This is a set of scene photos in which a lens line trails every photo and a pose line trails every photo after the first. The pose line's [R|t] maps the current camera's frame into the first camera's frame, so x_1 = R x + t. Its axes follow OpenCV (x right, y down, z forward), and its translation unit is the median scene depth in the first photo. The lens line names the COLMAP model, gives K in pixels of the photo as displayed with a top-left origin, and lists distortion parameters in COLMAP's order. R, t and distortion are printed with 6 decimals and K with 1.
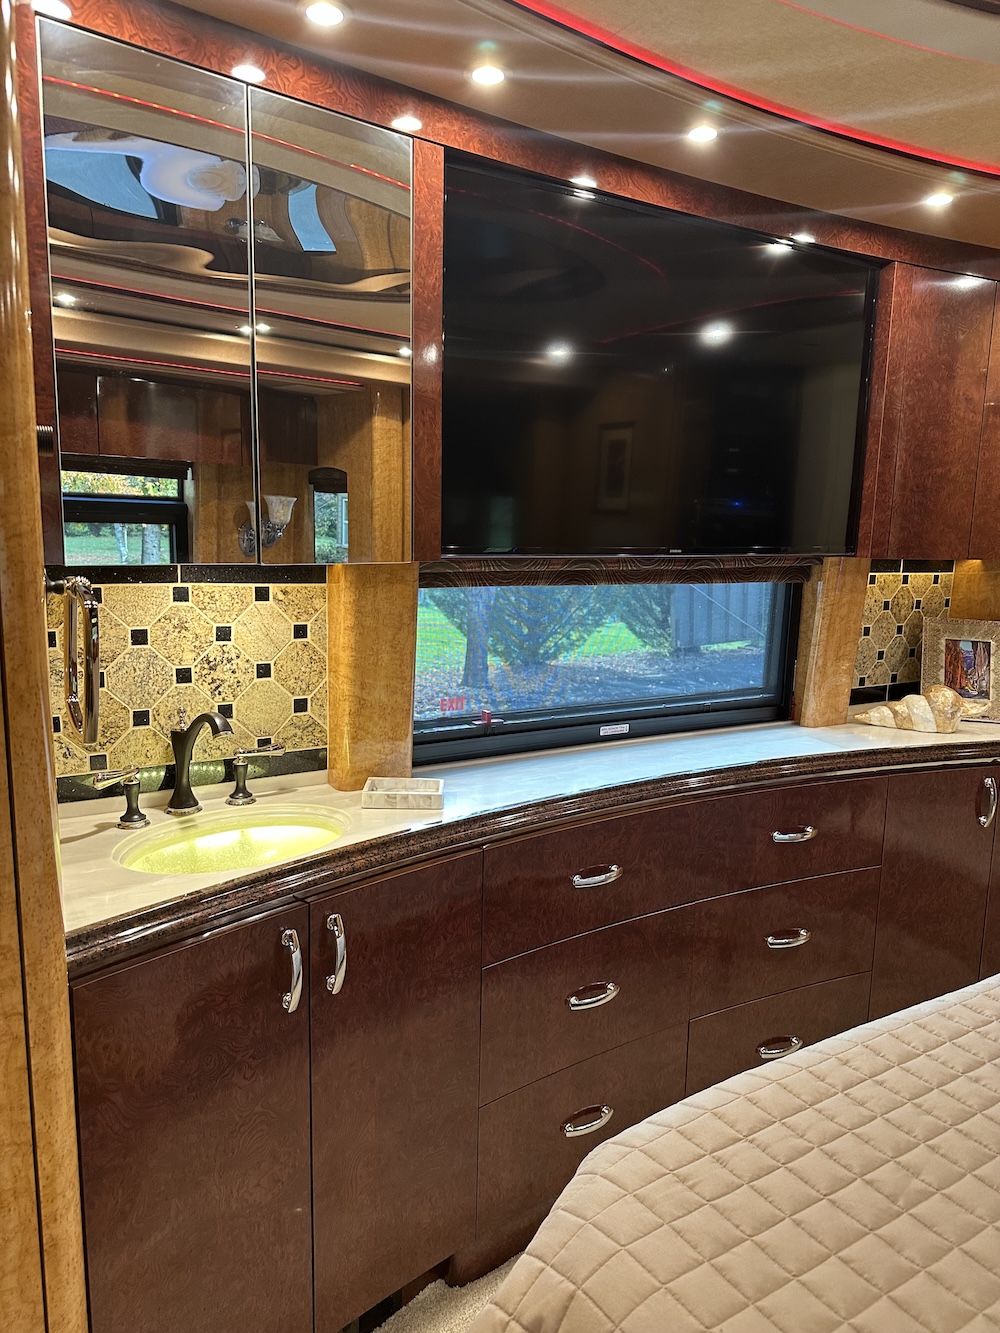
lens RADIAL K [[943.0, 0, 500.3], [0, 943.0, 675.4], [0, 0, 1]] dist [0.111961, -0.149525]
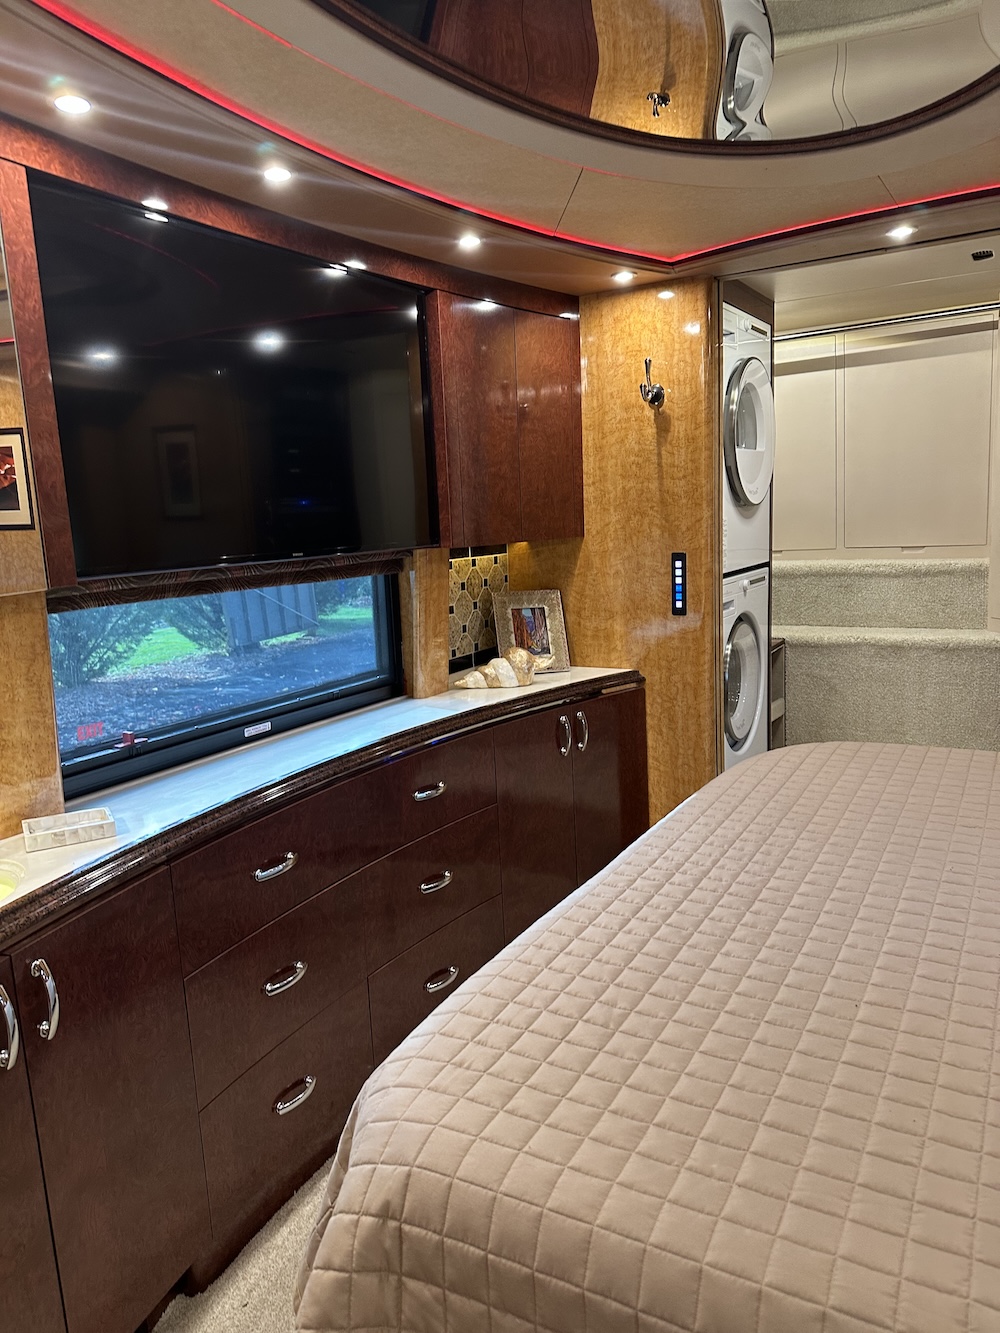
lens RADIAL K [[936.0, 0, 496.1], [0, 936.0, 676.3], [0, 0, 1]] dist [0.129612, -0.141282]
pose [[0.888783, -0.143884, 0.435158, -0.084901], [0.140281, 0.989280, 0.040587, -0.005375], [-0.436333, 0.024971, 0.899439, -0.050799]]
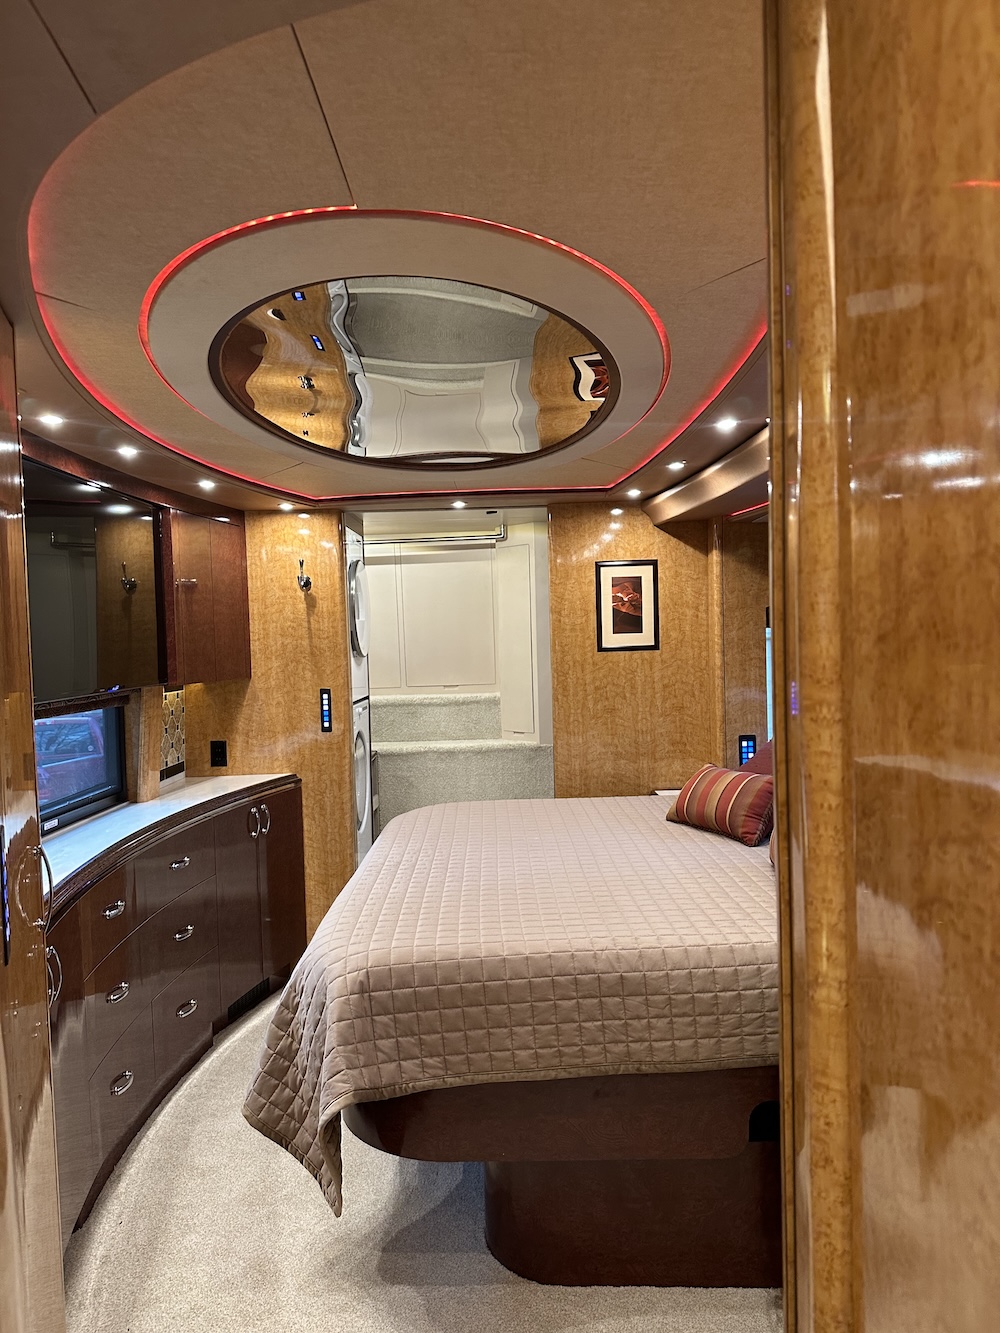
lens RADIAL K [[943.0, 0, 500.3], [0, 943.0, 675.4], [0, 0, 1]] dist [0.111961, -0.149525]
pose [[0.542024, -0.078019, 0.836734, -0.627815], [0.177115, 0.983922, -0.022989, -0.006797], [-0.821487, 0.160659, 0.547128, -0.301978]]
